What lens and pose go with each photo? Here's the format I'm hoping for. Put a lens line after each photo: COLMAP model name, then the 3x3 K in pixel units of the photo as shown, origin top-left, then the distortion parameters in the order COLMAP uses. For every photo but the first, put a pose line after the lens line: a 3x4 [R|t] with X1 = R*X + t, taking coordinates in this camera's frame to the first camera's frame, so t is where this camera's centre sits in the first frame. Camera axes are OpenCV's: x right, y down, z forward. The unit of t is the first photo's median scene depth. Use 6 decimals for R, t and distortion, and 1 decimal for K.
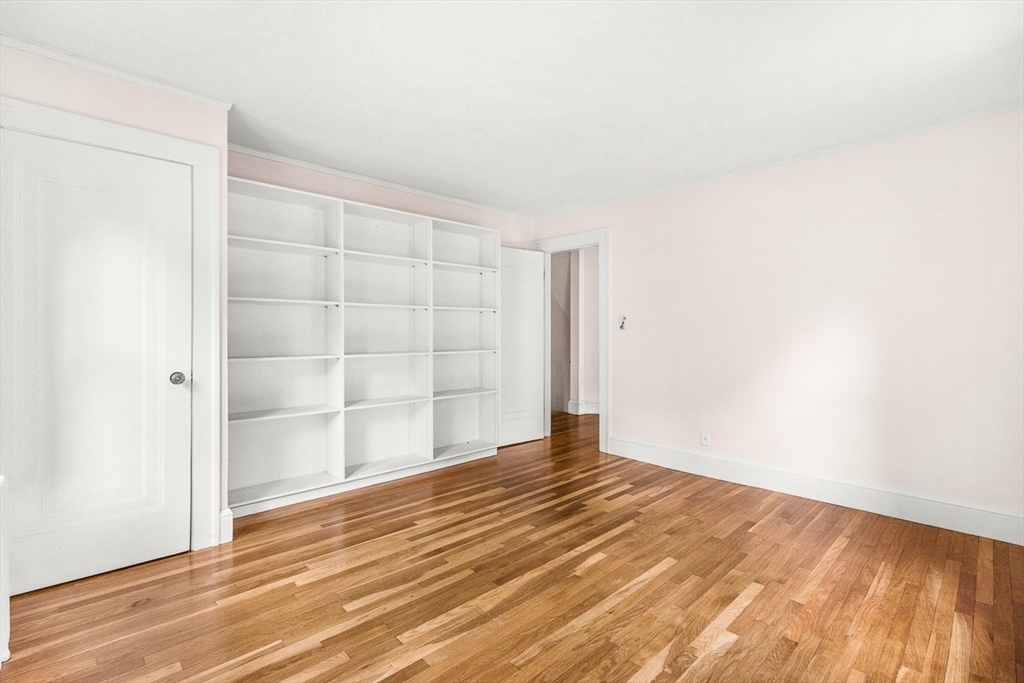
lens RADIAL K [[468.8, 0, 513.2], [0, 468.8, 338.1], [0, 0, 1]] dist [-0.002490, -0.000217]
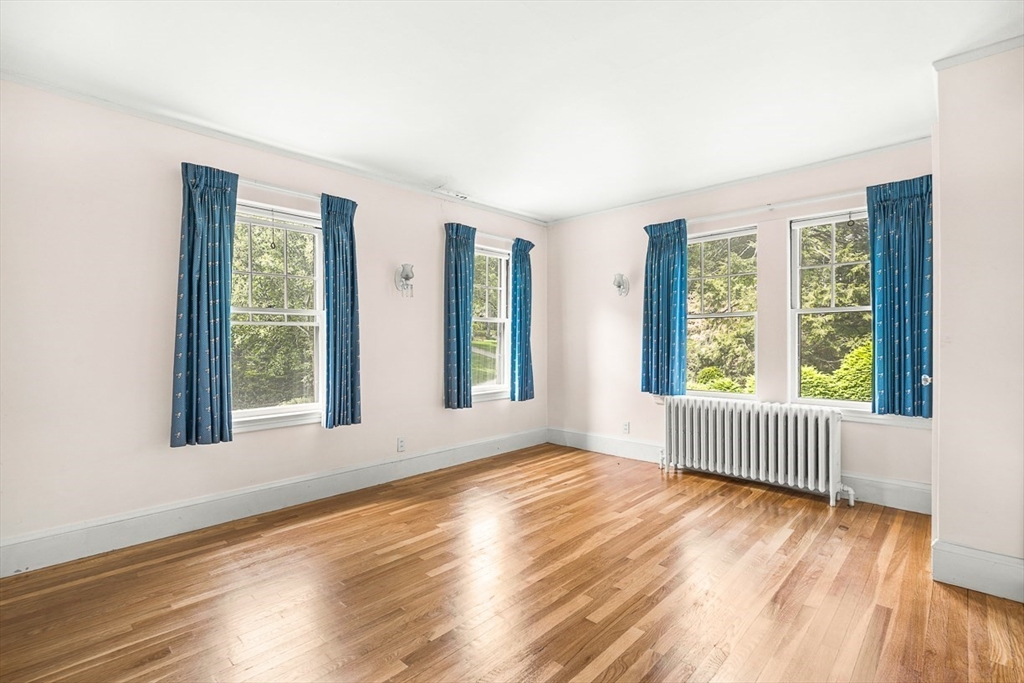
lens RADIAL K [[468.8, 0, 510.8], [0, 468.8, 340.6], [0, 0, 1]] dist [-0.002490, -0.000217]
pose [[-0.999198, 0.000056, -0.040044, 0.243440], [-0.000254, 0.999970, 0.007729, -0.009063], [0.040043, 0.007733, -0.999168, 2.214156]]
